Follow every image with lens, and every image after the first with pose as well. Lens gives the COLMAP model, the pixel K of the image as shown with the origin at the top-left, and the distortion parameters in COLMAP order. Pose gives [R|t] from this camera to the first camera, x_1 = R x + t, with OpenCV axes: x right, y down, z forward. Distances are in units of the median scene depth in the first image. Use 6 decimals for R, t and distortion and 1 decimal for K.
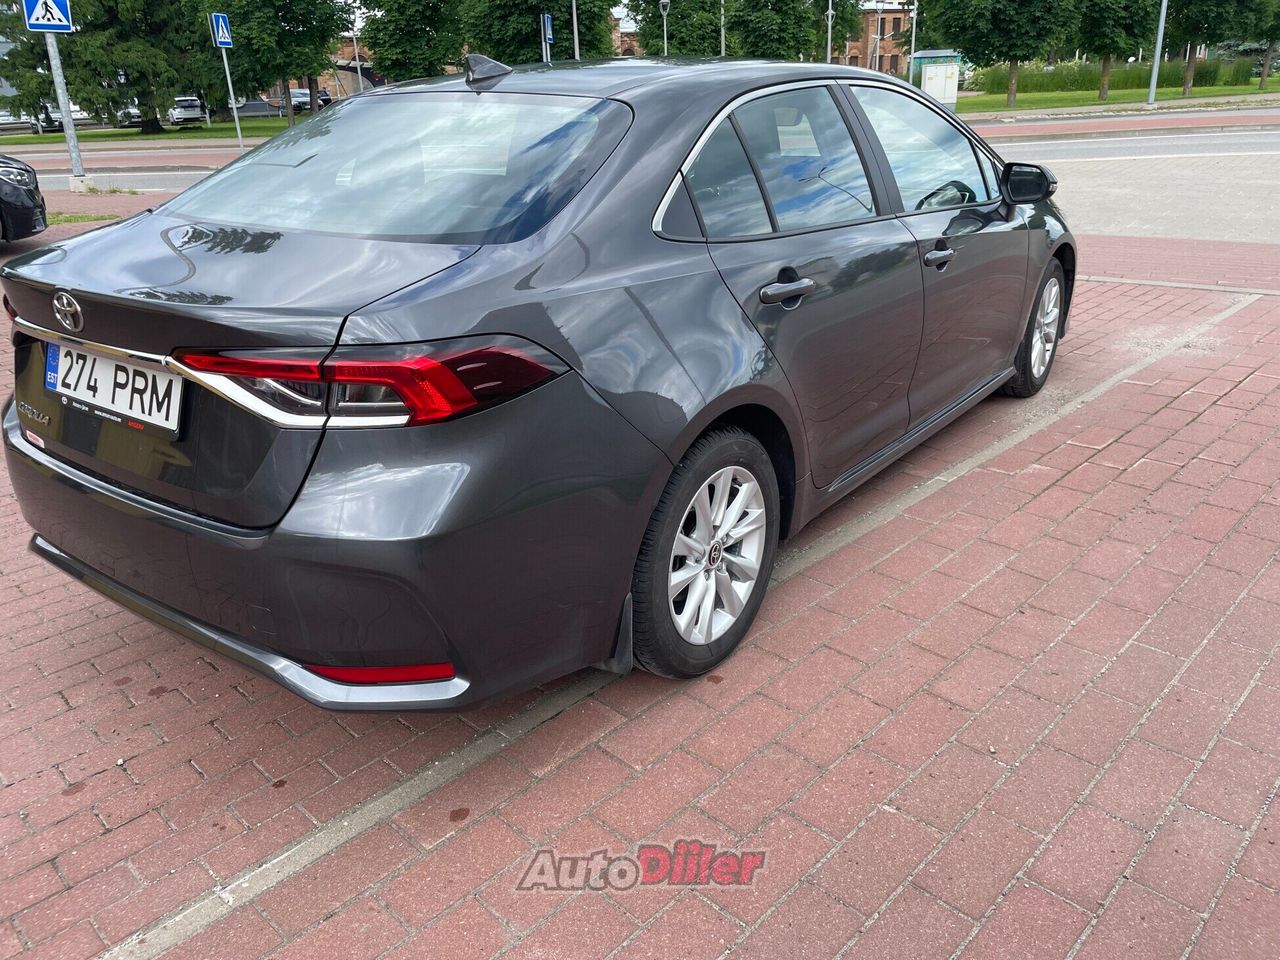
lens RADIAL K [[1003.4, 0, 640.0], [0, 1003.4, 480.0], [0, 0, 1]] dist [-0.000659, -0.007452]
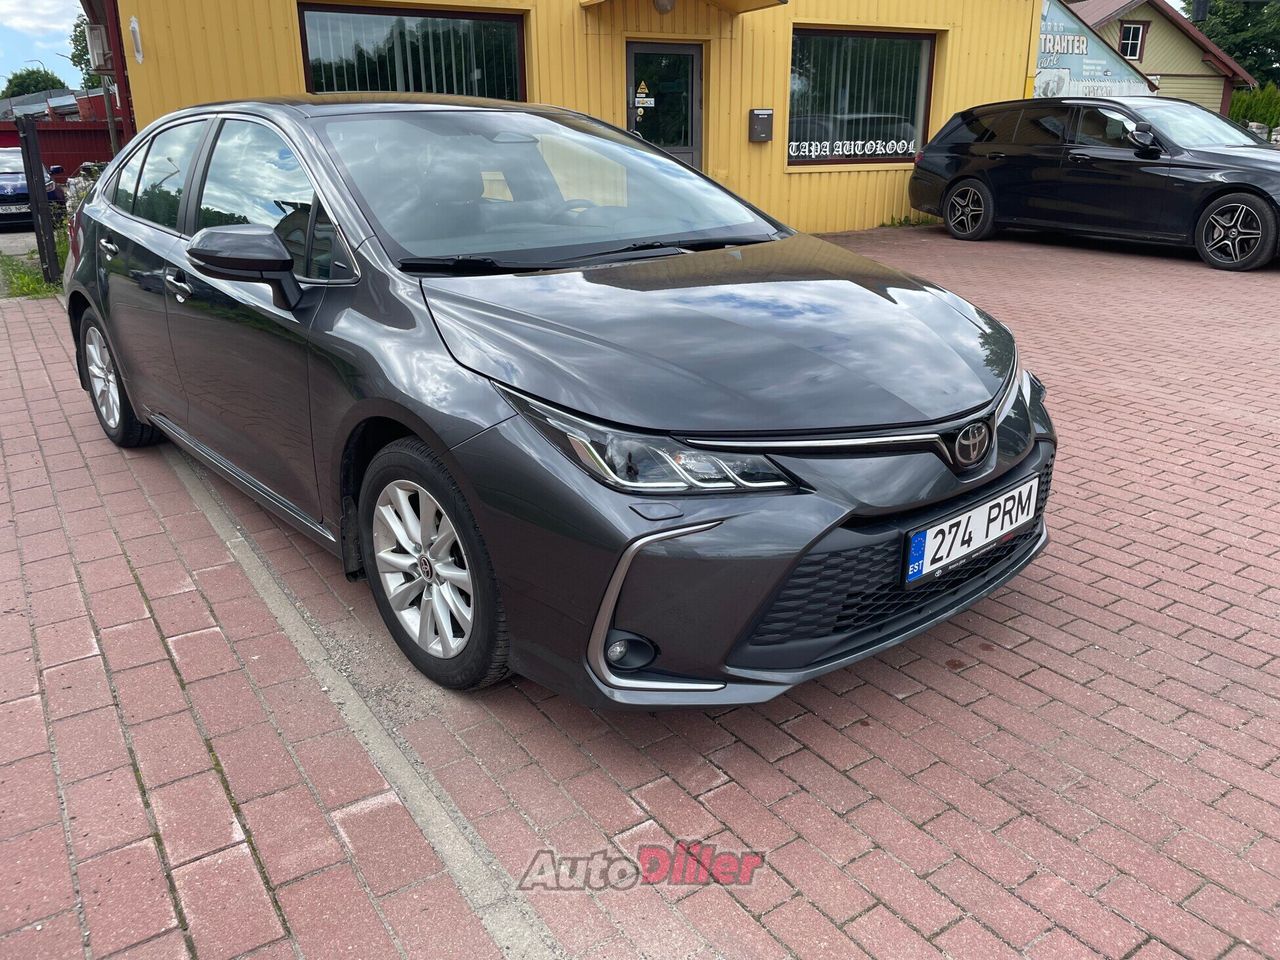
lens RADIAL K [[1003.4, 0, 640.0], [0, 1003.4, 480.0], [0, 0, 1]] dist [-0.000659, -0.007452]
pose [[-0.224223, 0.332905, -0.915914, 1.923661], [-0.353024, 0.848265, 0.394740, -0.993562], [0.908349, 0.411849, -0.072677, 2.569821]]
